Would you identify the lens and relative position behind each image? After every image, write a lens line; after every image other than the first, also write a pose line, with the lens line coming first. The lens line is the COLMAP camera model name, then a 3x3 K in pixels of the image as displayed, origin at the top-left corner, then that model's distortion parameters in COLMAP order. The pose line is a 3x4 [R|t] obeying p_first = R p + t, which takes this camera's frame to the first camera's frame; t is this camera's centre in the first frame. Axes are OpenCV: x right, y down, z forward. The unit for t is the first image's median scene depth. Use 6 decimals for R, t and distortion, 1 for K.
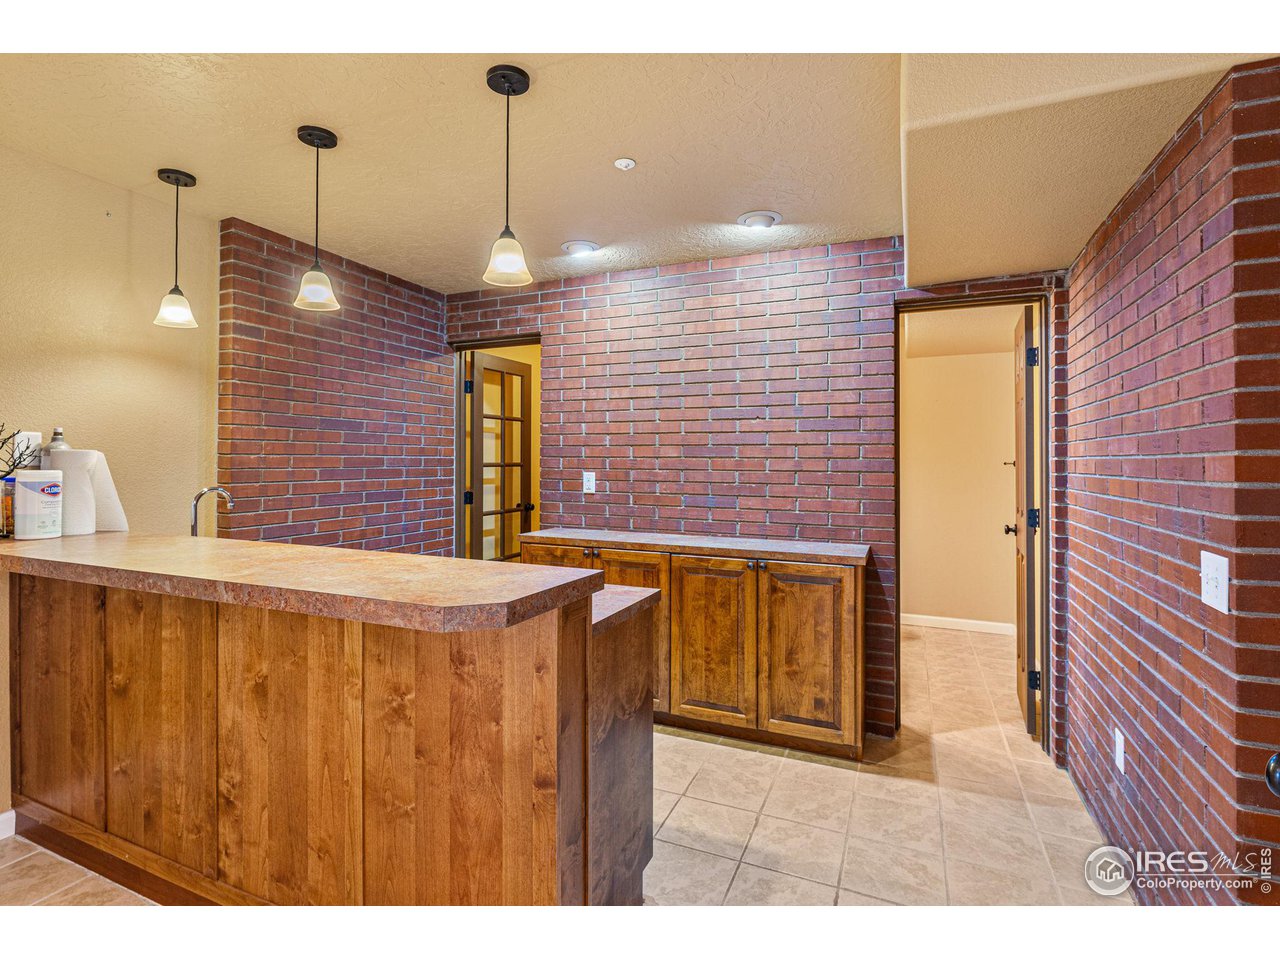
lens RADIAL K [[607.3, 0, 637.9], [0, 607.3, 460.9], [0, 0, 1]] dist [0.000406, 0.000125]
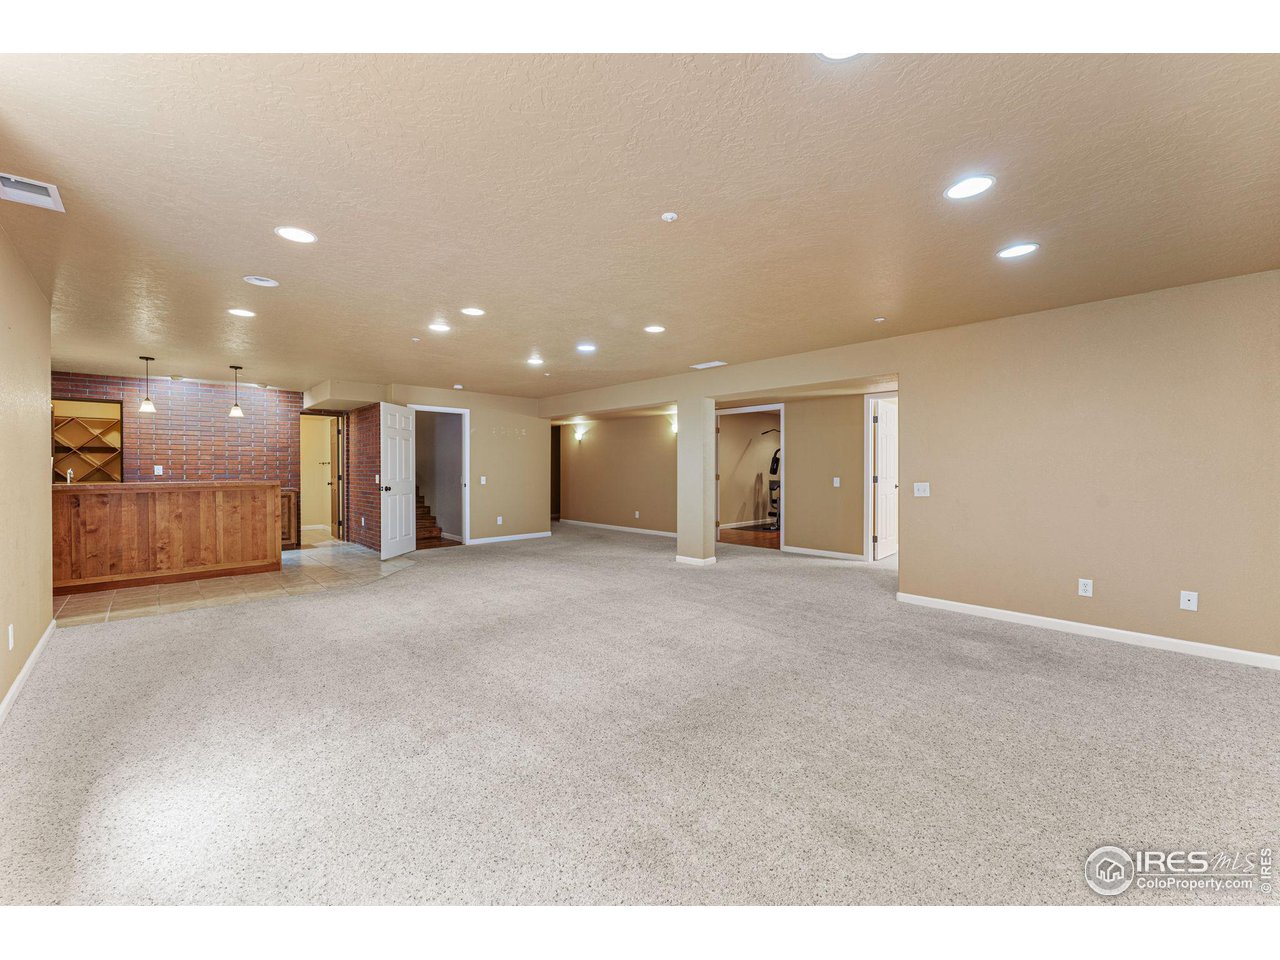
lens RADIAL K [[522.1, 0, 637.4], [0, 522.1, 463.8], [0, 0, 1]] dist [-0.002300, -0.000178]
pose [[0.379377, 0.001312, 0.925241, -1.621112], [0.003465, 0.999990, -0.002839, 0.030591], [-0.925236, 0.004283, 0.379368, -1.897183]]
